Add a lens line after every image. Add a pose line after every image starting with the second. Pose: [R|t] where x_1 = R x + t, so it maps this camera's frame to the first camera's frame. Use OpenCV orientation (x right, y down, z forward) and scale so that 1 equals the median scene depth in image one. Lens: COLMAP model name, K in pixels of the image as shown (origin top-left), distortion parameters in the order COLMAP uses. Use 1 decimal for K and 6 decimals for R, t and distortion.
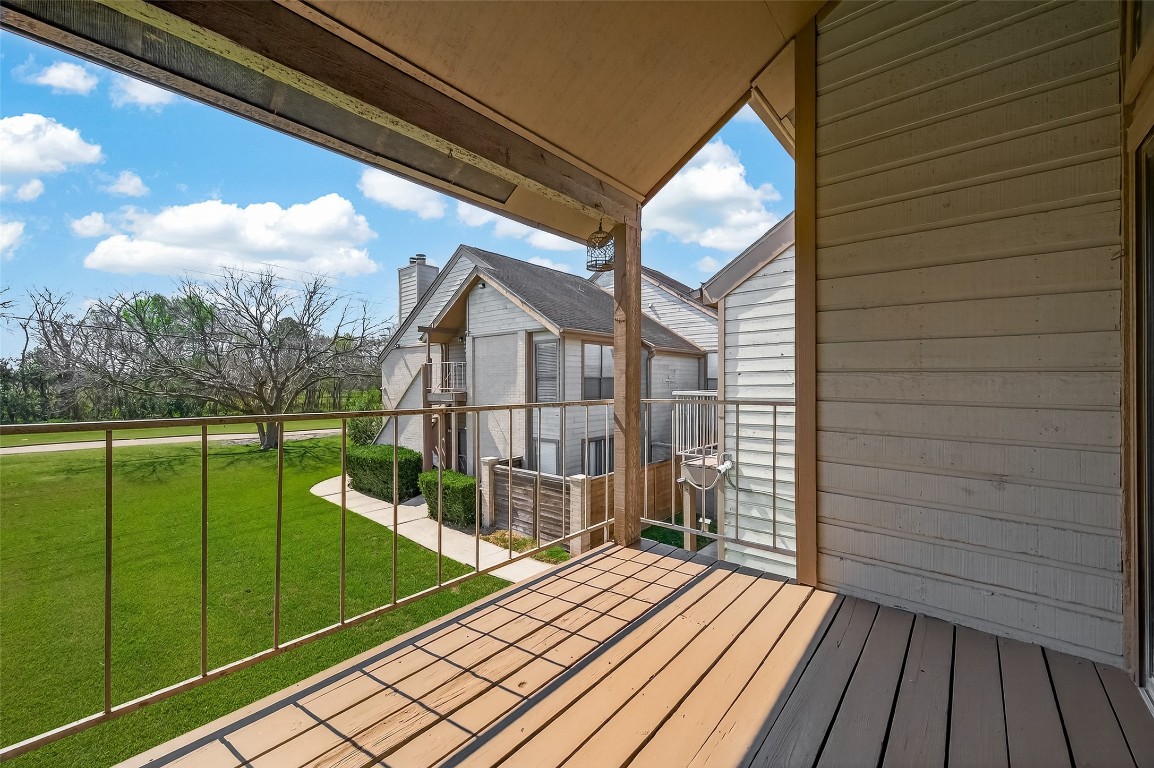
lens RADIAL K [[471.2, 0, 577.3], [0, 471.2, 385.3], [0, 0, 1]] dist [-0.001472, -0.000309]
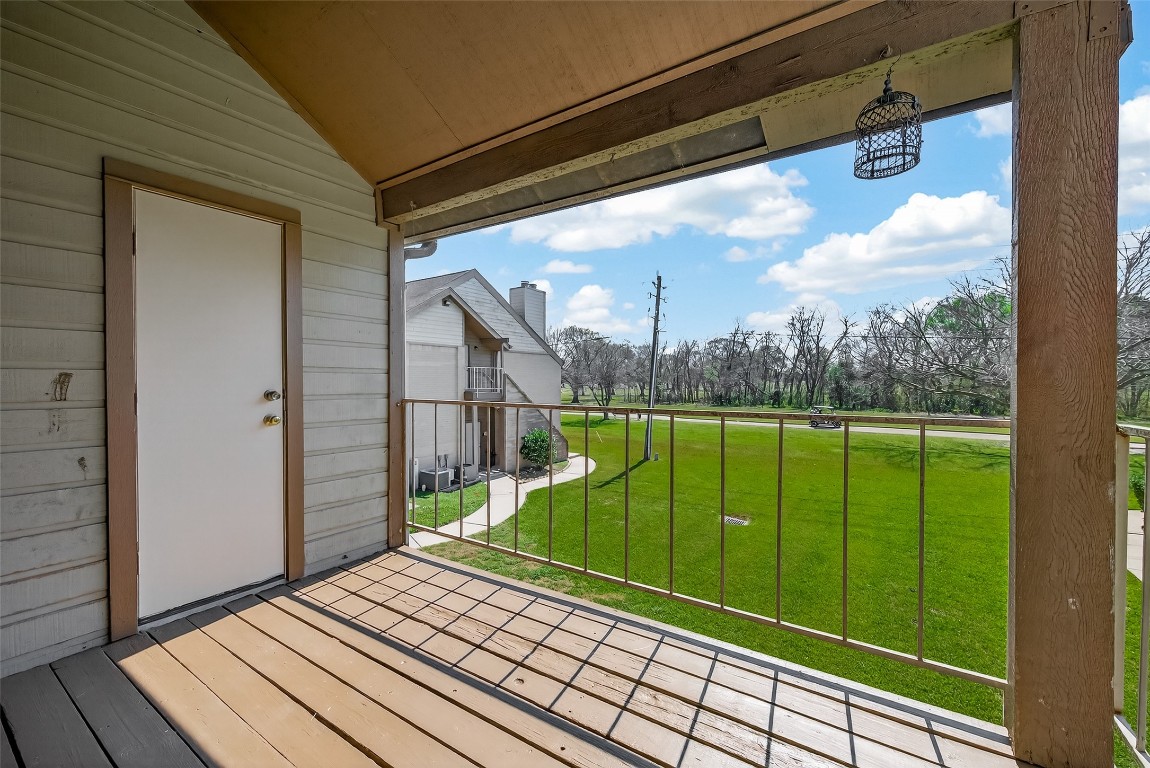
lens RADIAL K [[446.0, 0, 575.8], [0, 446.0, 382.6], [0, 0, 1]] dist [-0.000106, 0.000056]
pose [[0.123661, 0.002829, -0.992320, 0.682096], [-0.002672, 0.999993, 0.002517, -0.007892], [0.992321, 0.002341, 0.123668, 0.803933]]
